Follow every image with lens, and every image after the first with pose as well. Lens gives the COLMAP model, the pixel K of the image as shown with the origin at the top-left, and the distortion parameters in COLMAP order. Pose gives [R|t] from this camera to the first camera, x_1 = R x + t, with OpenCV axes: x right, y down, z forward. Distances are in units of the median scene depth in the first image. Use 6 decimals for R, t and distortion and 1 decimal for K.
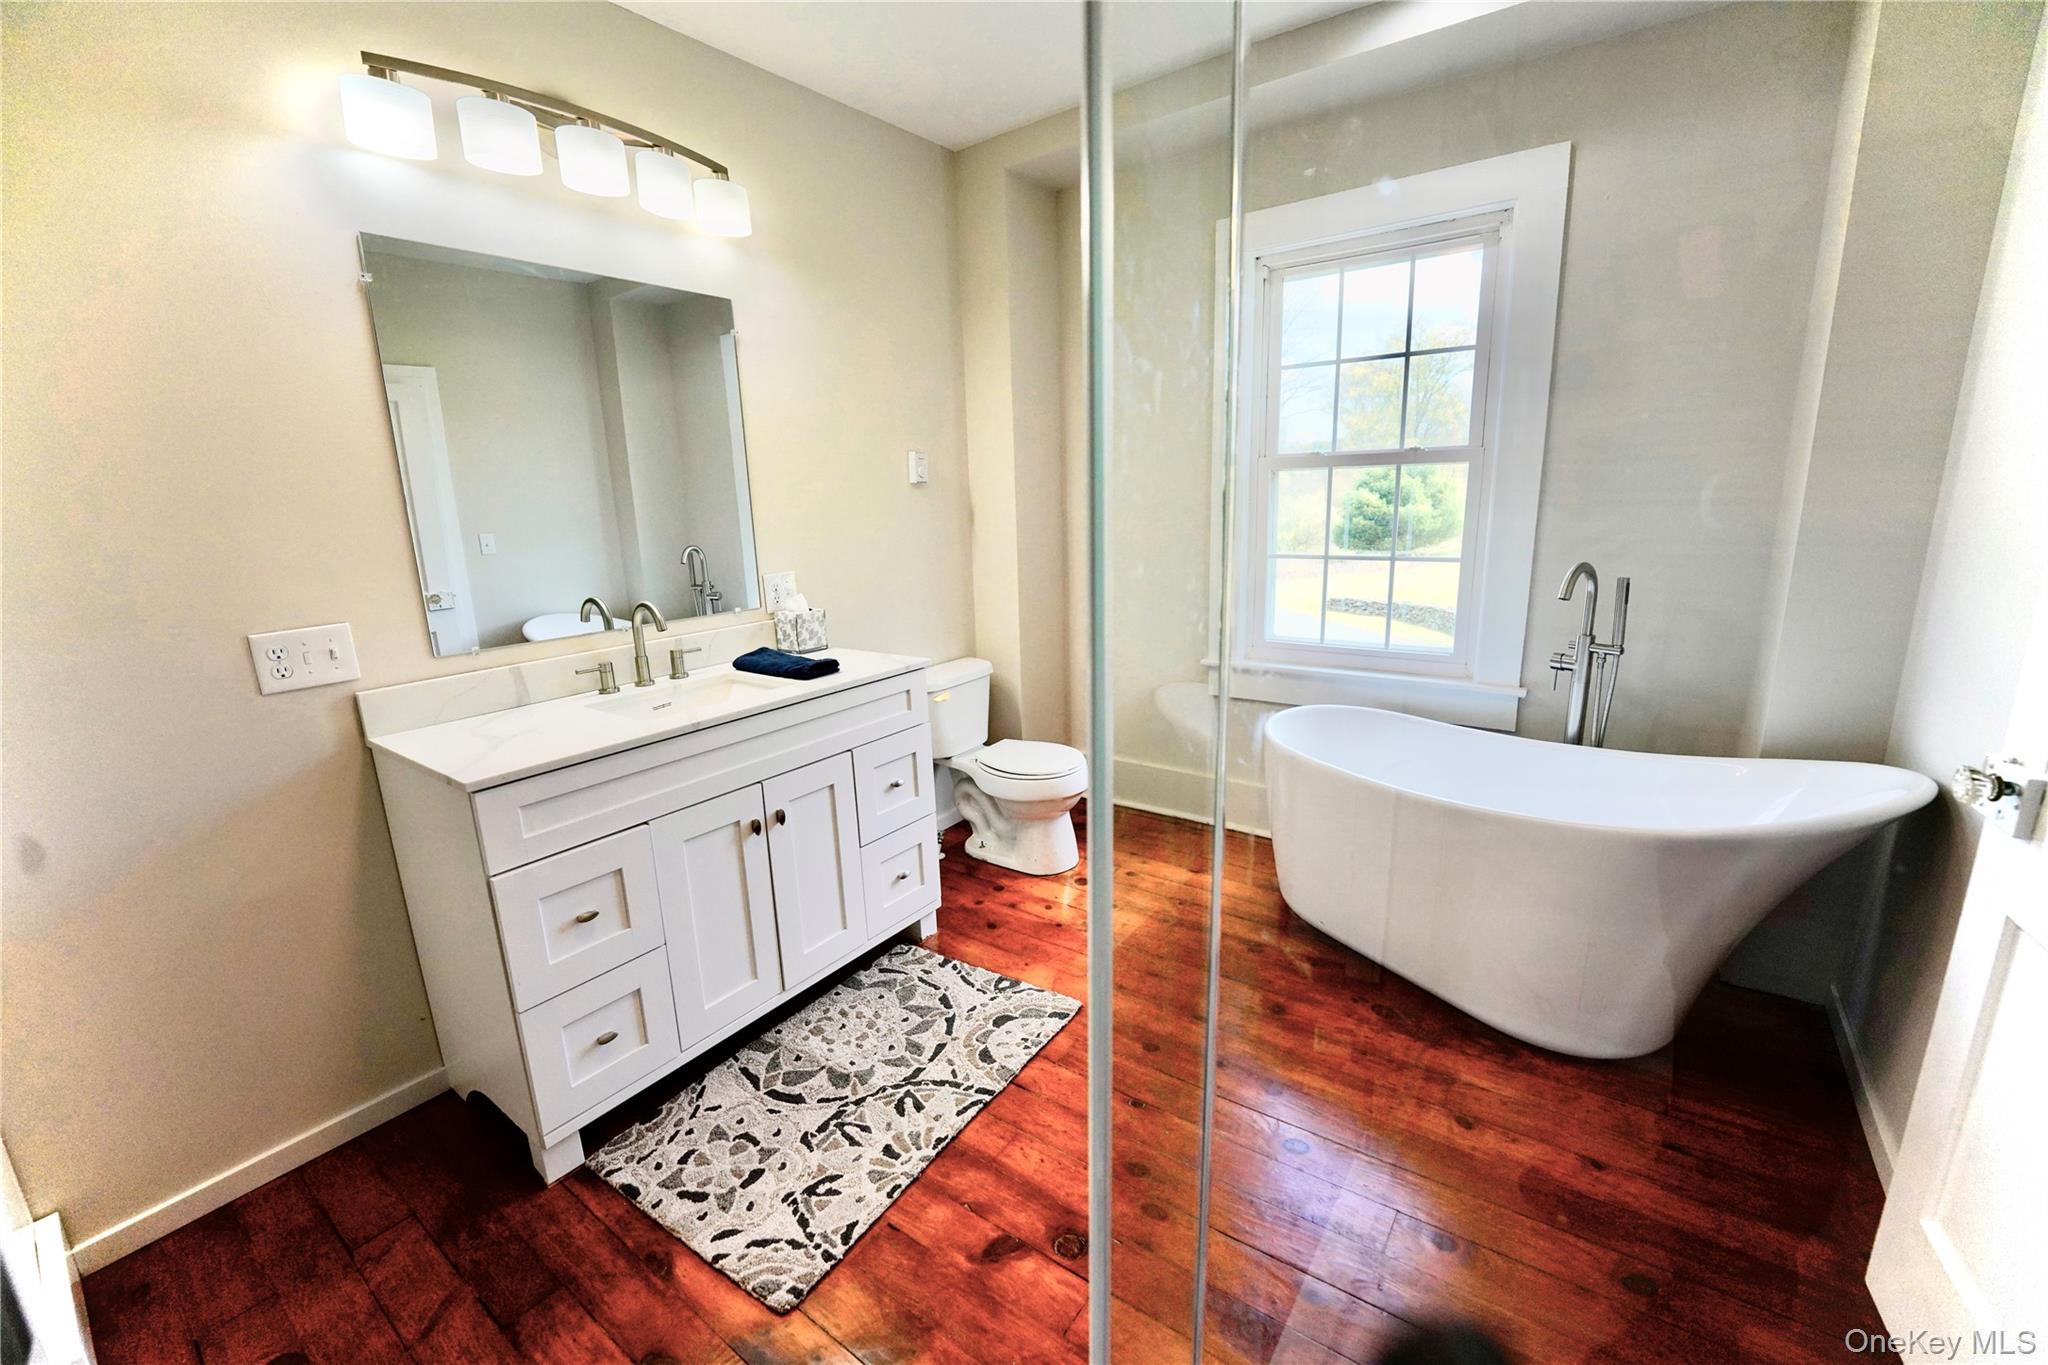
lens RADIAL K [[815.9, 0, 1026.1], [0, 815.9, 676.9], [0, 0, 1]] dist [-0.032281, 0.004455]
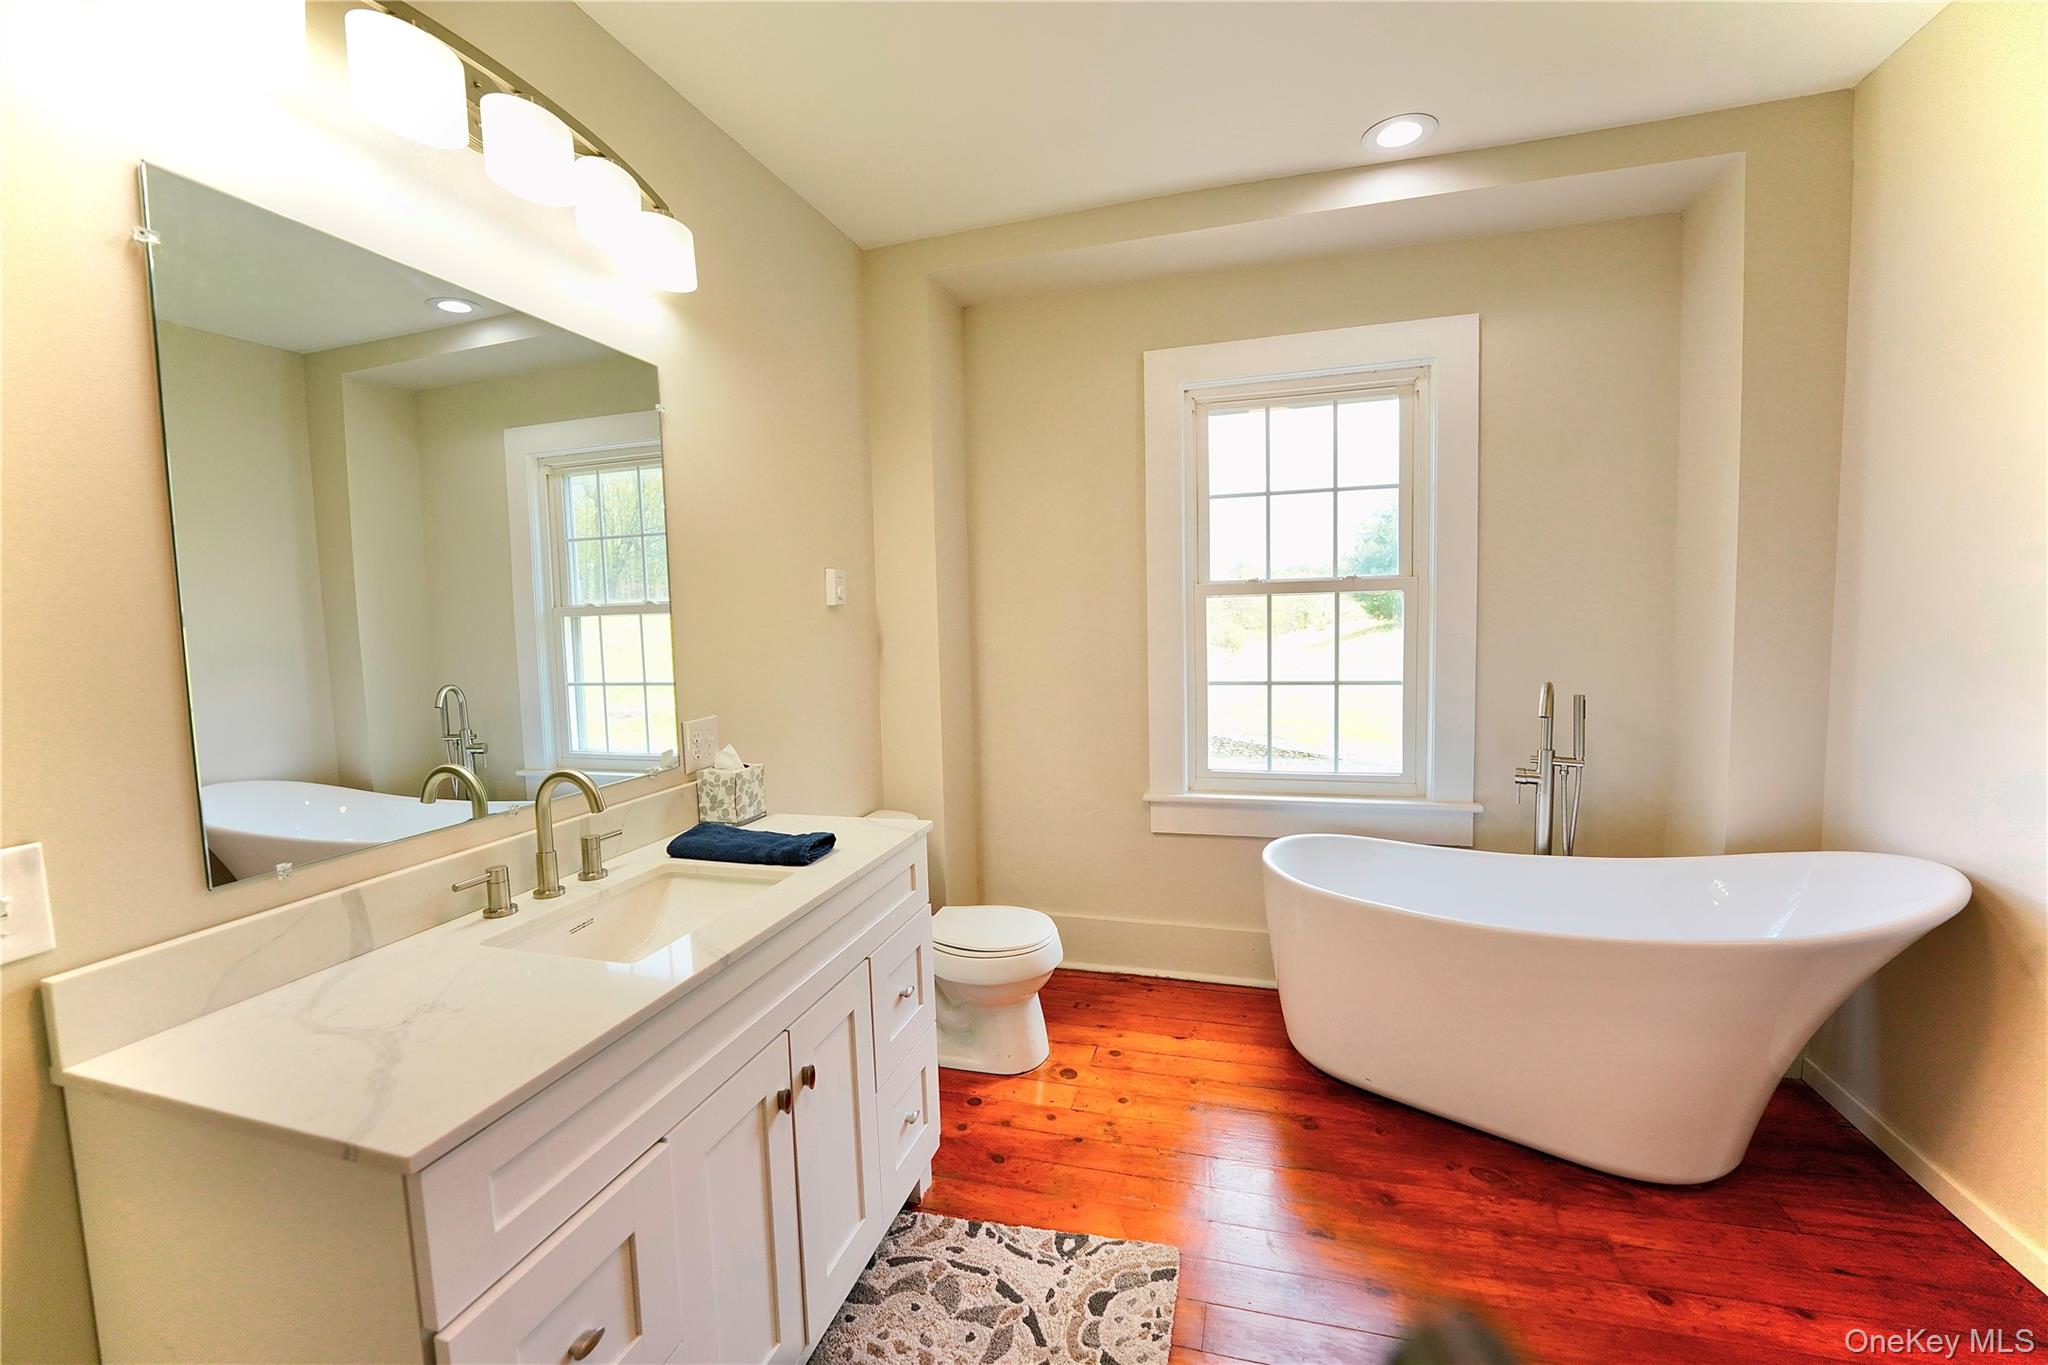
lens RADIAL K [[815.9, 0, 1026.1], [0, 815.9, 676.9], [0, 0, 1]] dist [-0.032281, 0.004455]
pose [[0.941220, -0.017286, 0.337350, -0.316412], [0.070482, 0.986758, -0.146084, -0.041030], [-0.330358, 0.161274, 0.929975, 0.229528]]
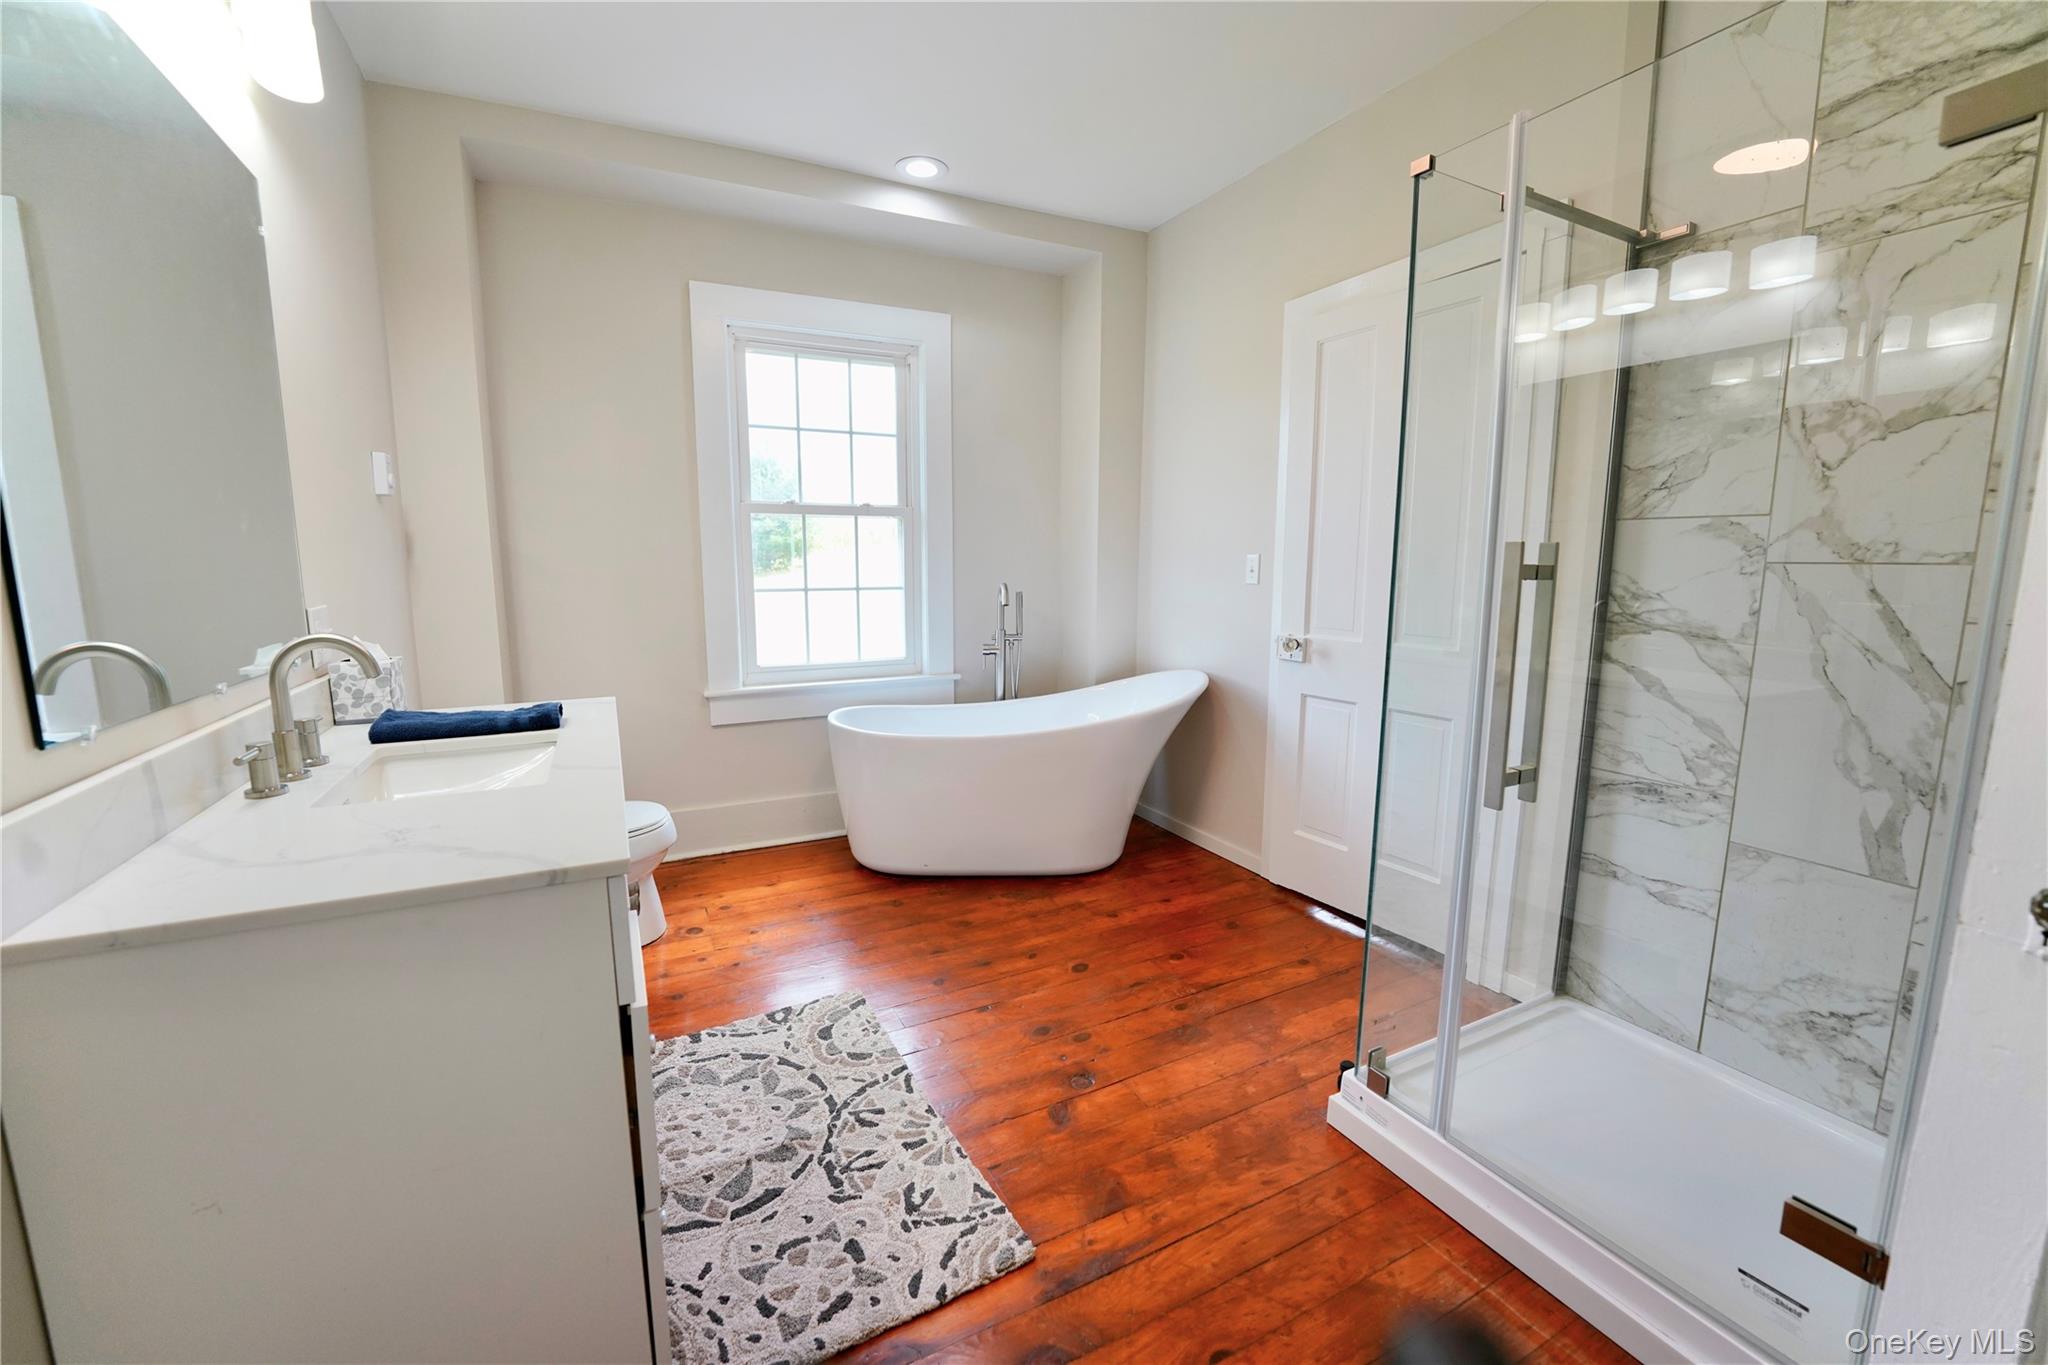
lens RADIAL K [[810.0, 0, 1013.0], [0, 810.0, 678.4], [0, 0, 1]] dist [-0.032806, -0.000120]
pose [[0.462795, -0.097100, 0.881131, -0.708663], [0.180264, 0.983523, 0.013704, 0.024194], [-0.867943, 0.152494, 0.472674, 0.258262]]
